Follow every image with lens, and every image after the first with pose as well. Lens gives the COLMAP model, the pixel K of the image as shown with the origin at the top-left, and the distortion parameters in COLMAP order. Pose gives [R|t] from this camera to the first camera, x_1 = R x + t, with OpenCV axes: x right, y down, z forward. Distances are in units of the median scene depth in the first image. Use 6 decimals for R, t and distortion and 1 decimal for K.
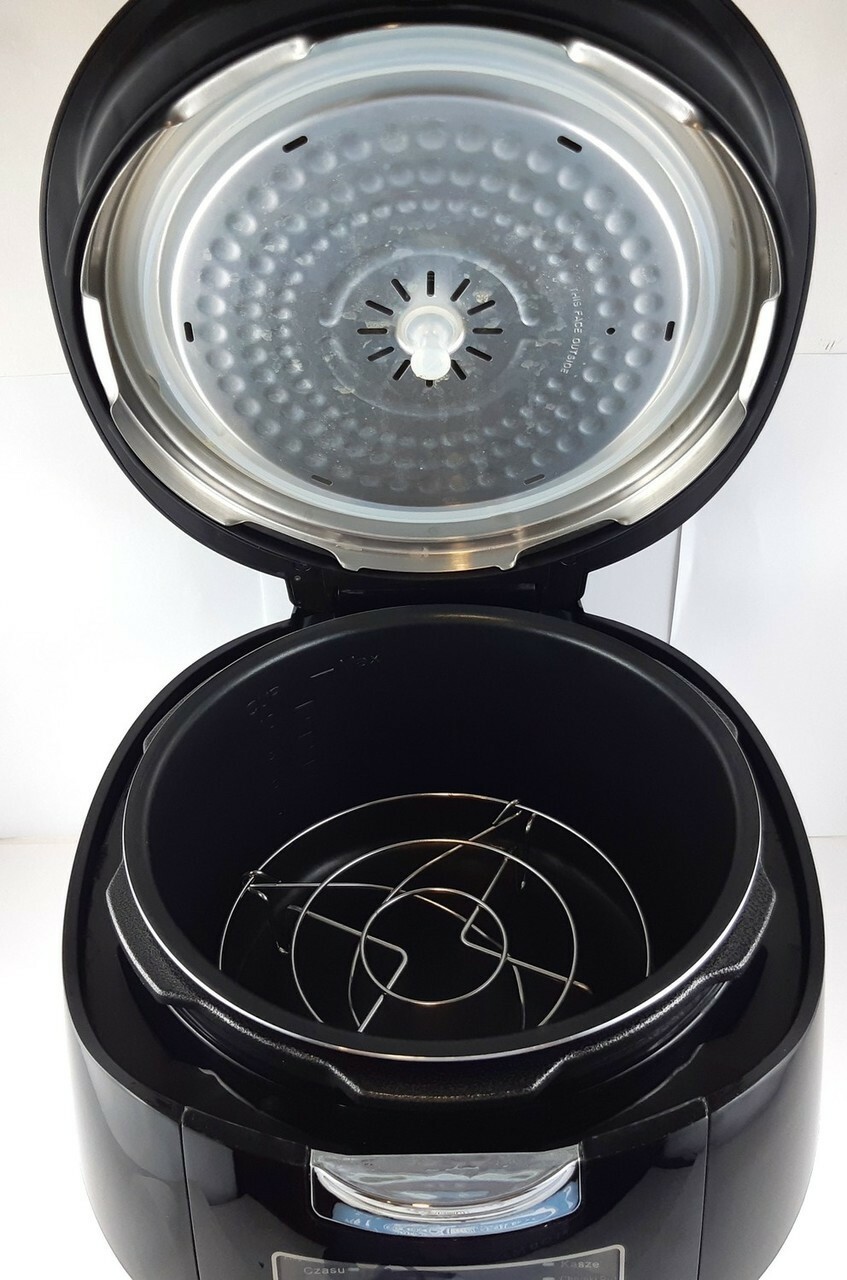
lens RADIAL K [[1120.5, 0, 423.5], [0, 1120.5, 640.0], [0, 0, 1]] dist [0.016427, 0.004413]
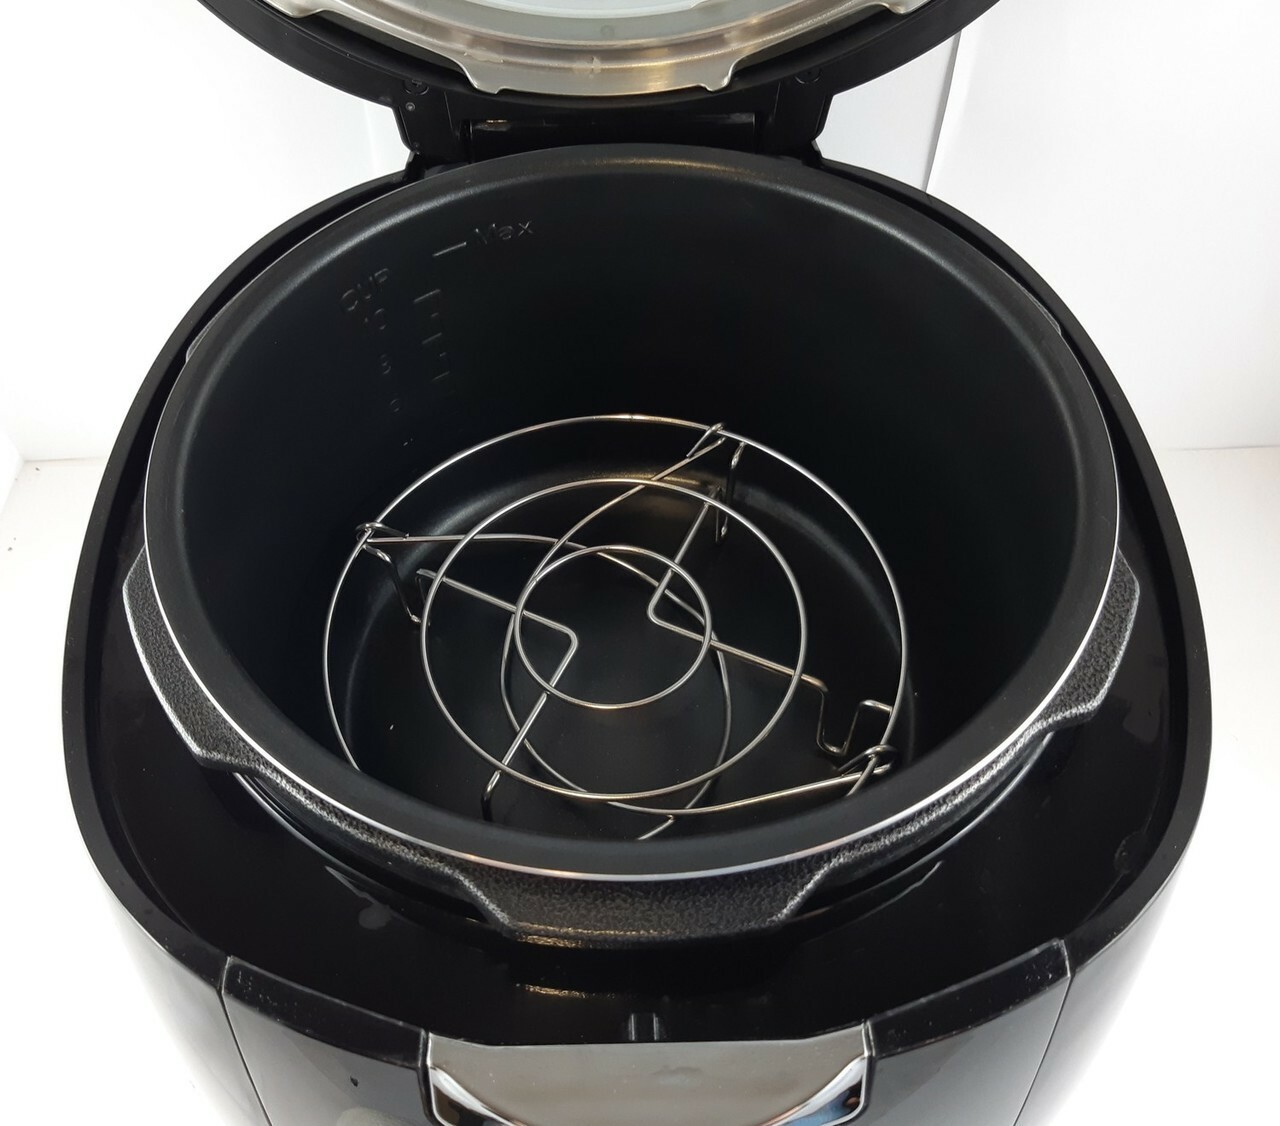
lens RADIAL K [[1120.1, 0, 598.6], [0, 1120.1, 533.5], [0, 0, 1]] dist [0.162911, -0.378960]
pose [[0.999919, -0.007723, 0.010072, -0.006743], [0.004762, 0.963881, 0.266292, 0.013187], [-0.011765, -0.266222, 0.963840, 0.280217]]
